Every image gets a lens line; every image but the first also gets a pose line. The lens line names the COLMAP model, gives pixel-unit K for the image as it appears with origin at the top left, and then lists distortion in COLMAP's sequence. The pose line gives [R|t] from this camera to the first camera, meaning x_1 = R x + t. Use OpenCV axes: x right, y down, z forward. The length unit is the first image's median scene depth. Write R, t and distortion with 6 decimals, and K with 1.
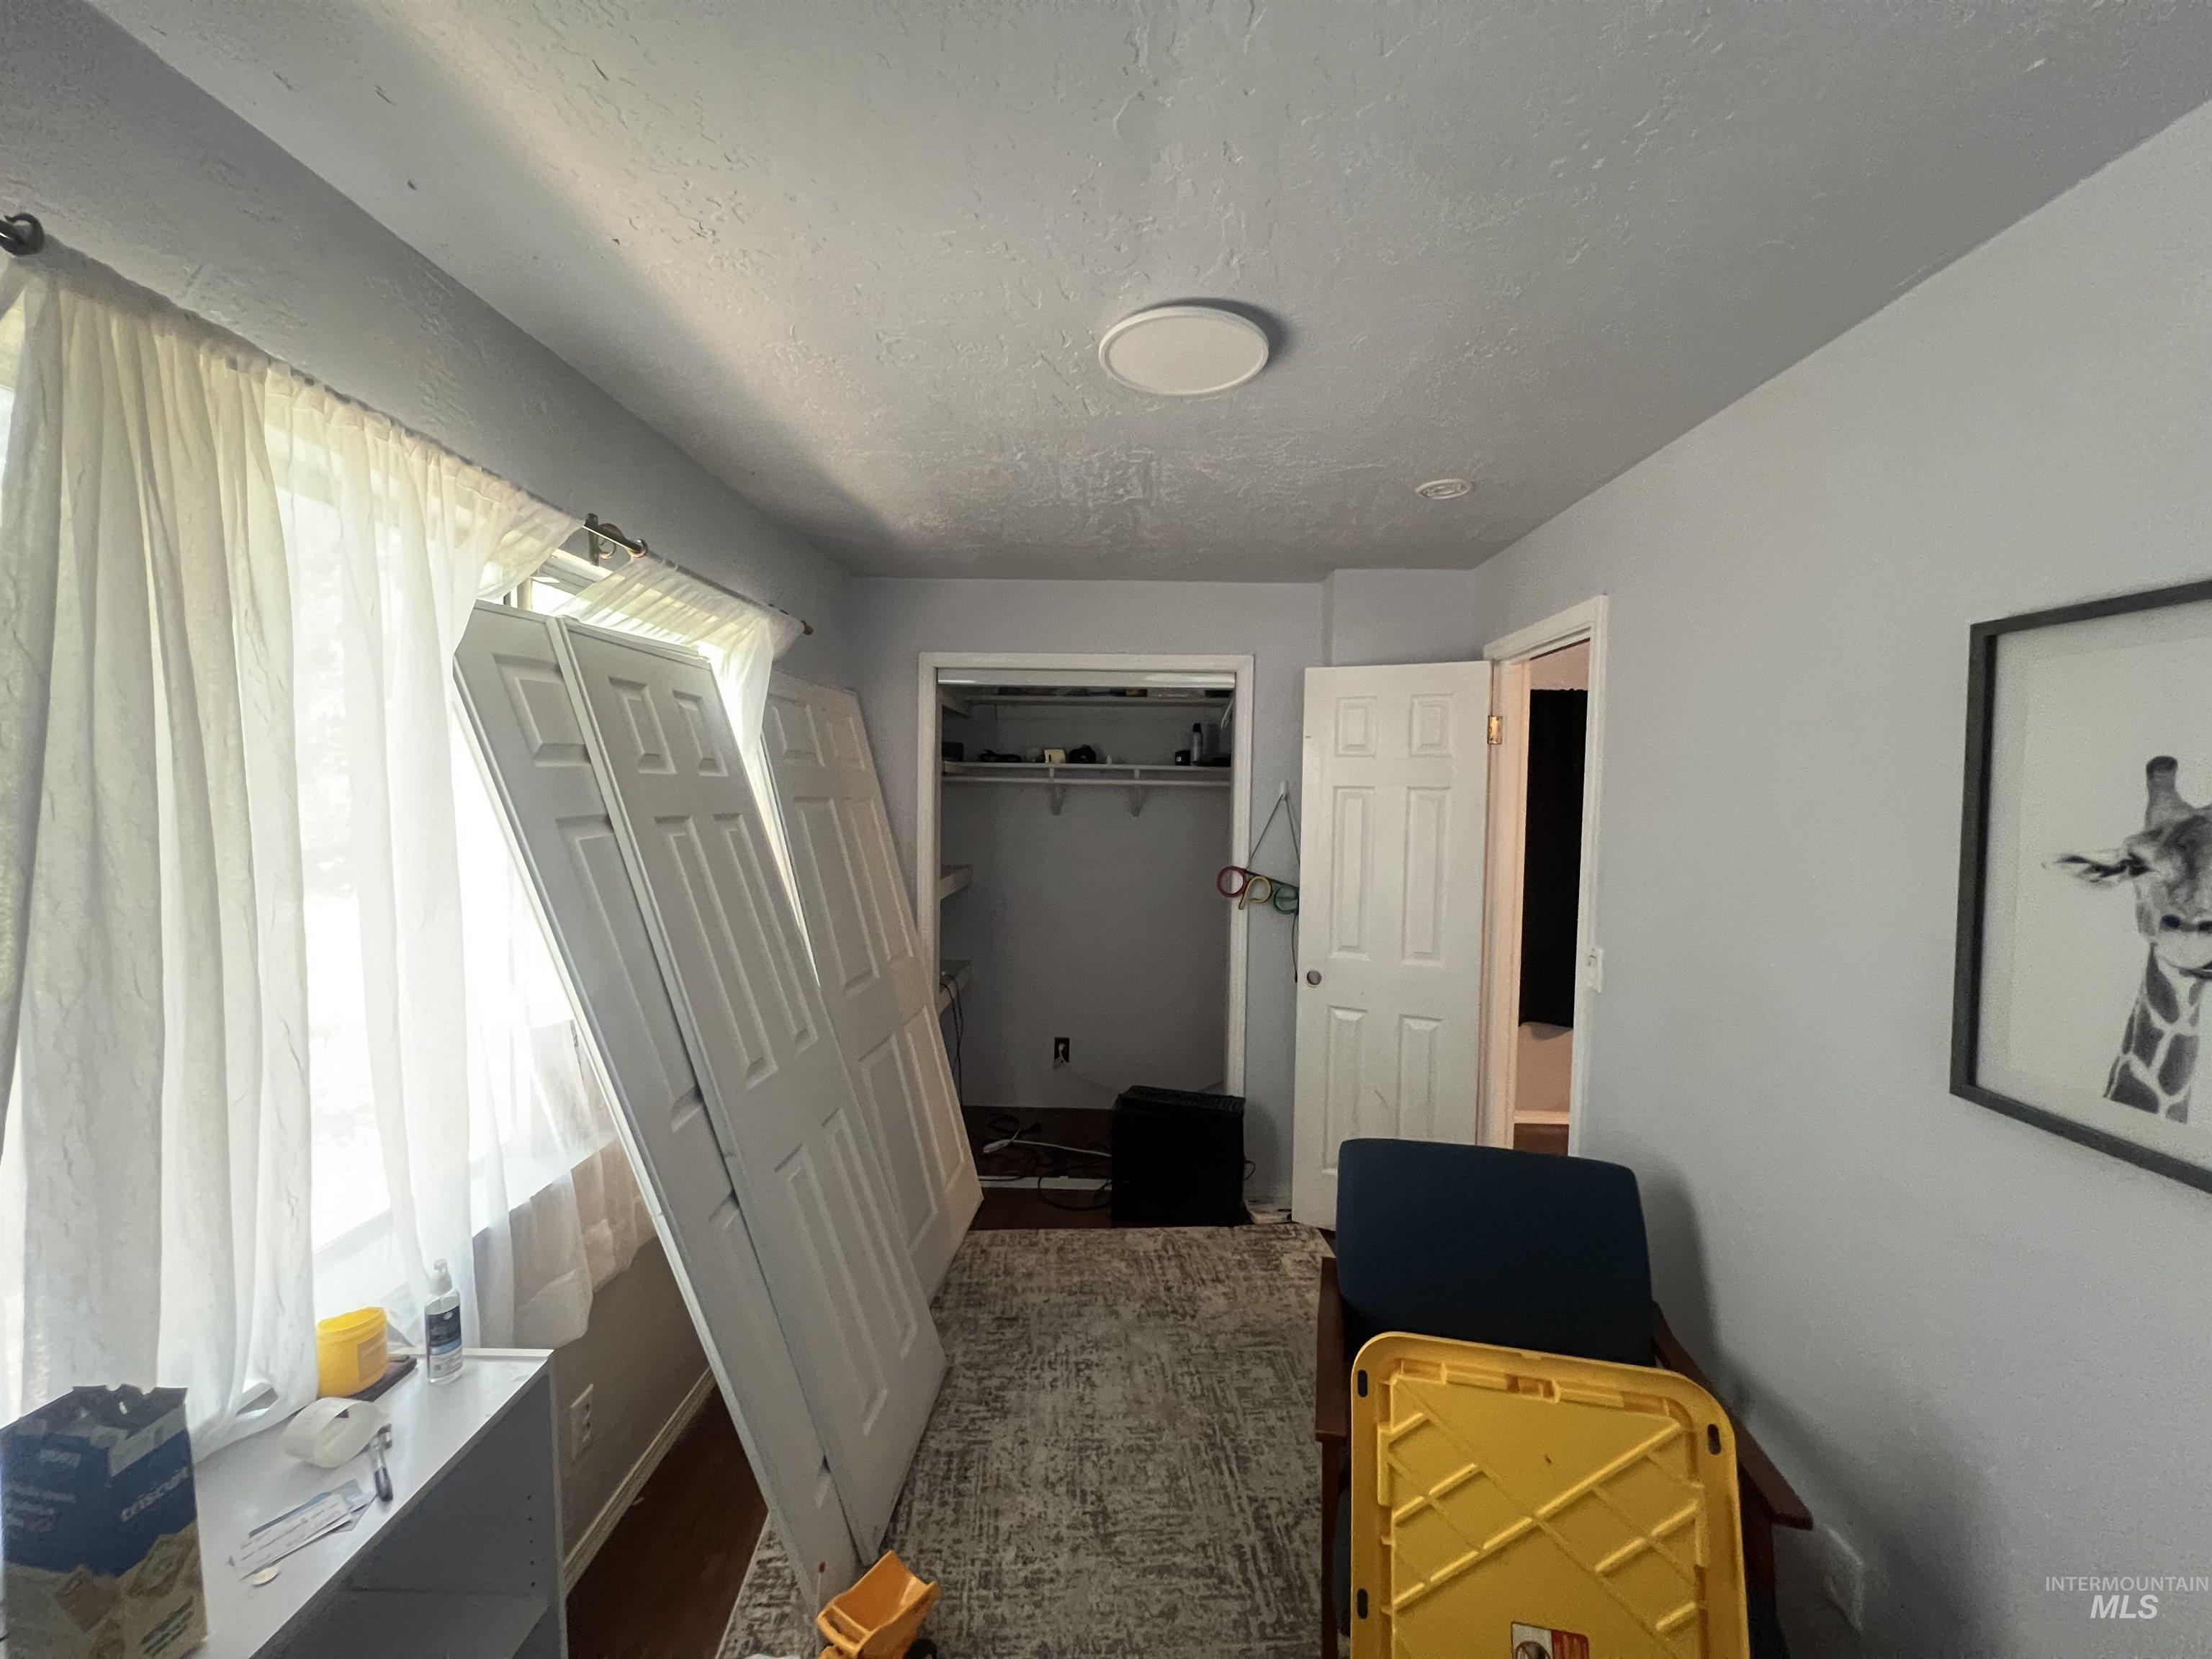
lens RADIAL K [[883.5, 0, 1107.9], [0, 883.5, 837.4], [0, 0, 1]] dist [0.000355, 0.000069]
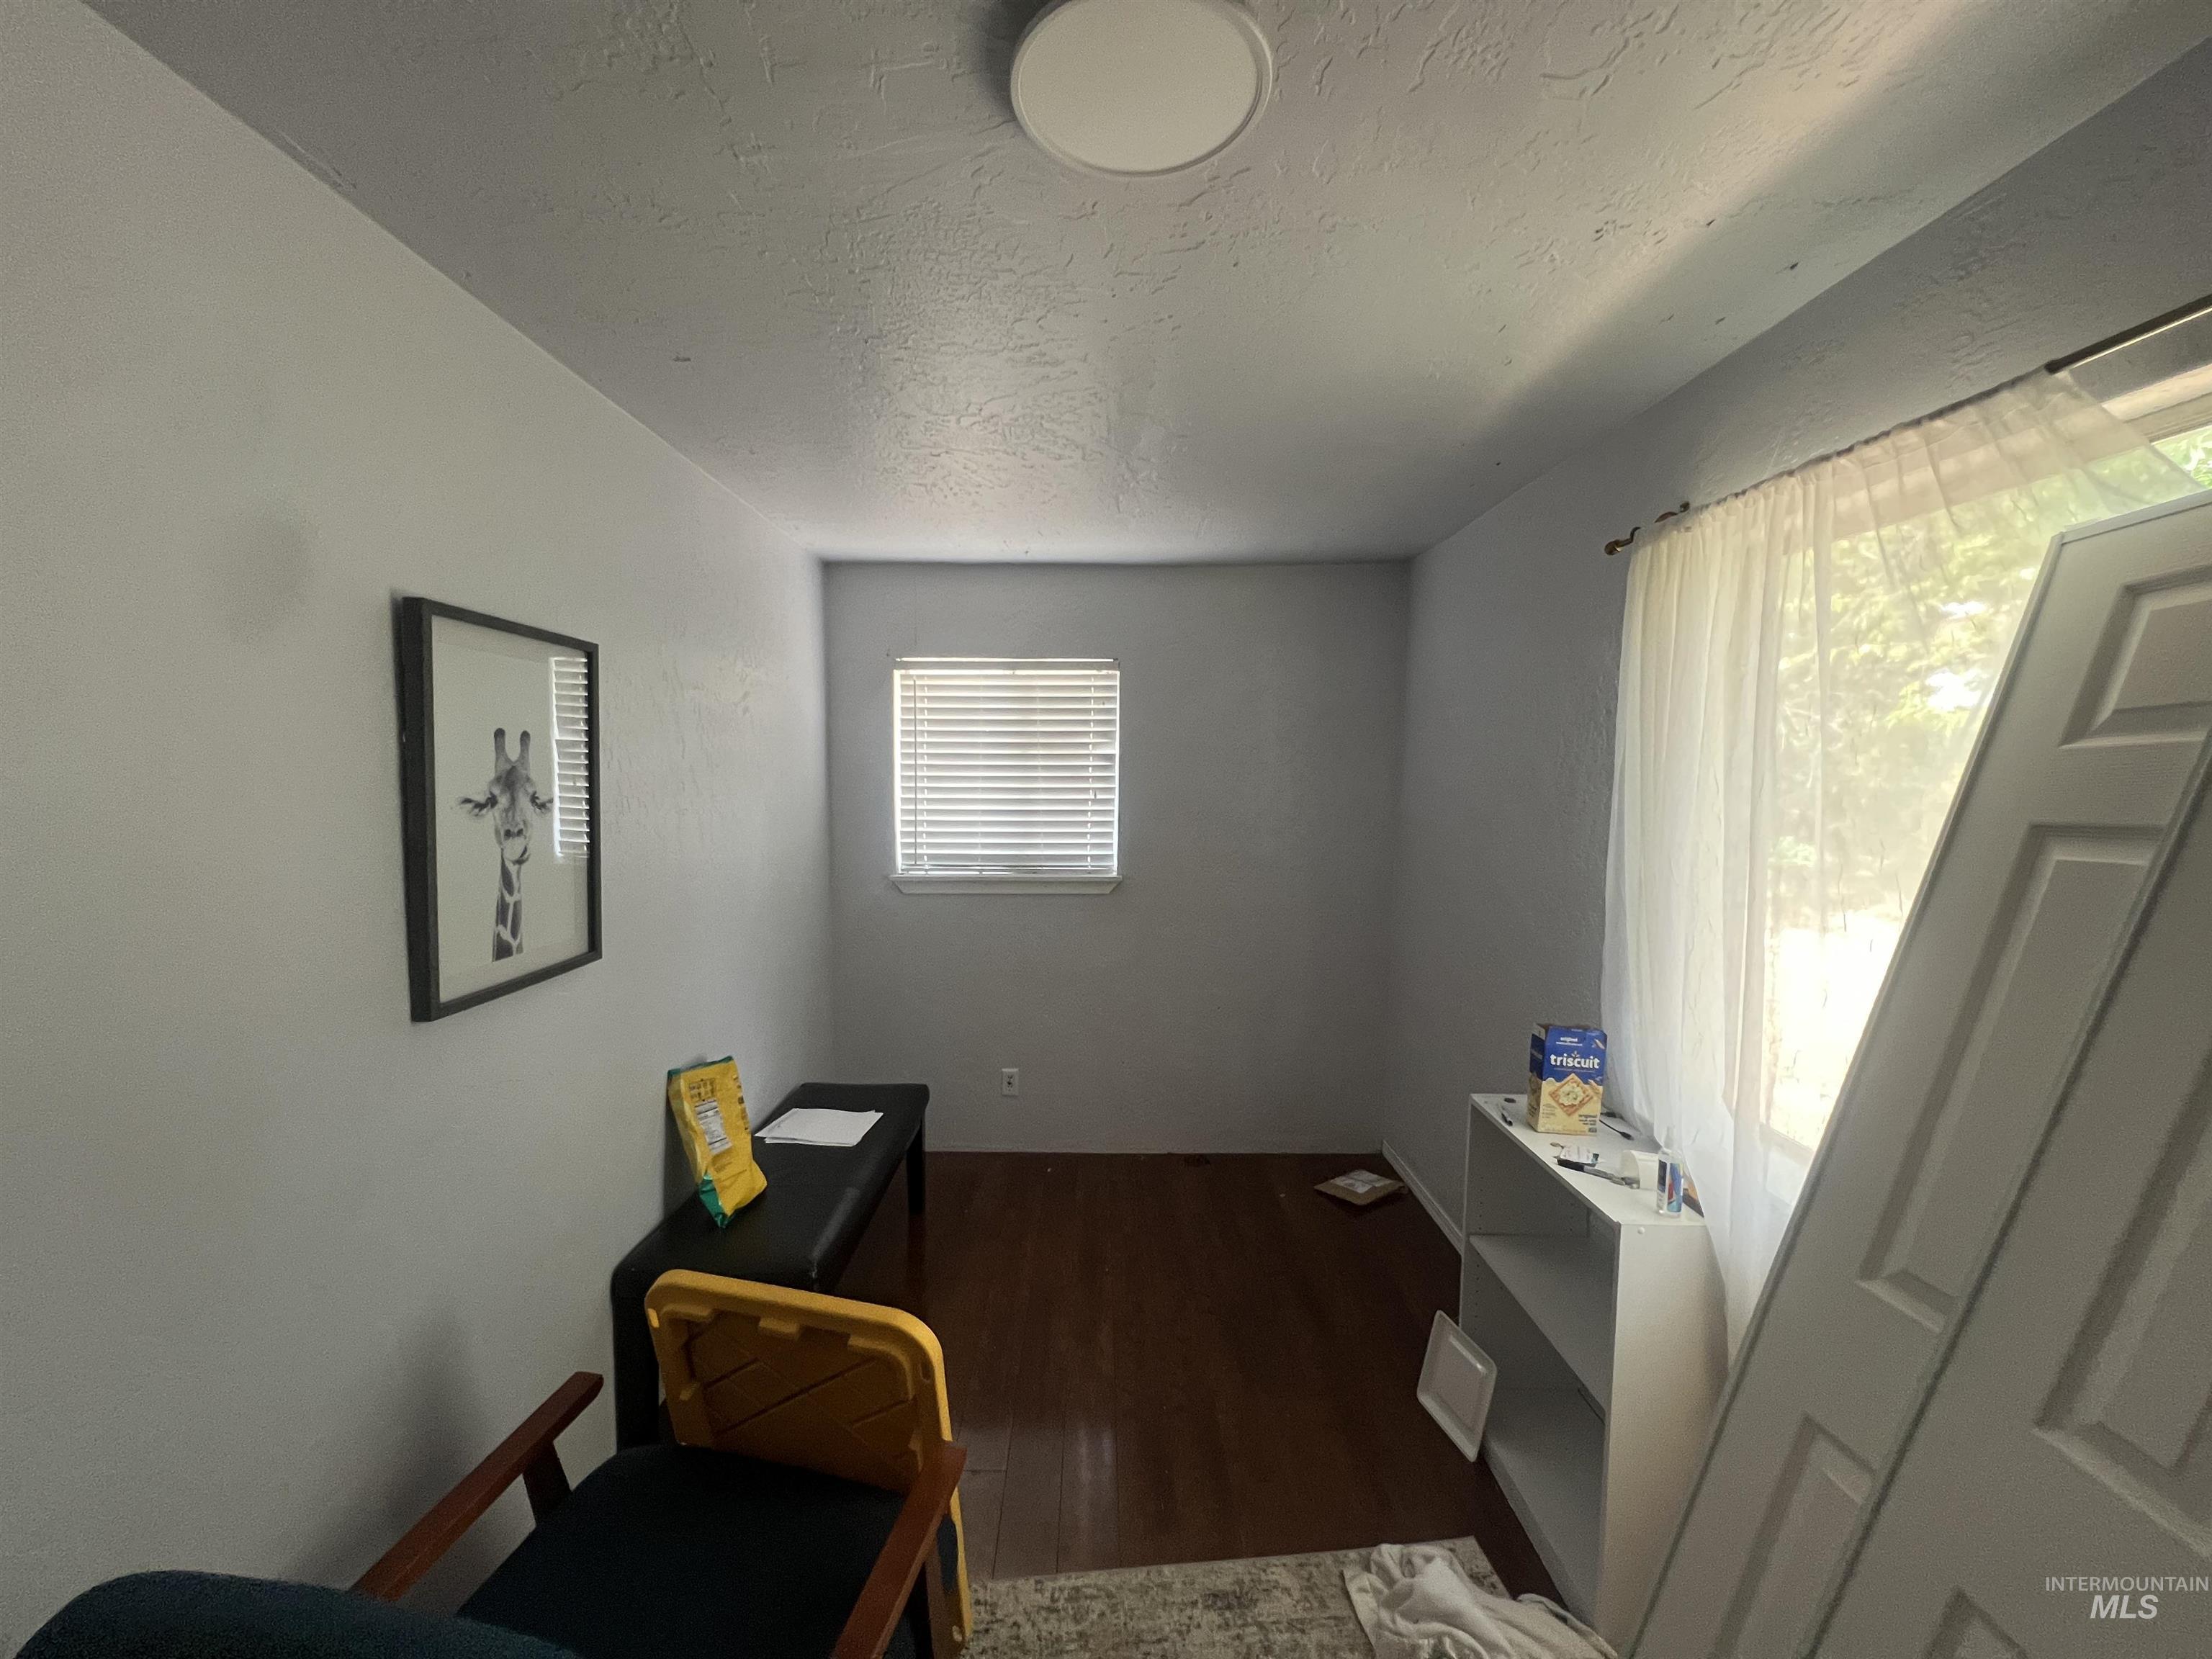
lens RADIAL K [[883.5, 0, 1103.1], [0, 883.5, 822.4], [0, 0, 1]] dist [0.000355, 0.000069]
pose [[-0.999708, -0.020151, -0.013357, 0.153480], [-0.021587, 0.992781, 0.117983, -0.131363], [0.010884, 0.118237, -0.992926, 2.528650]]
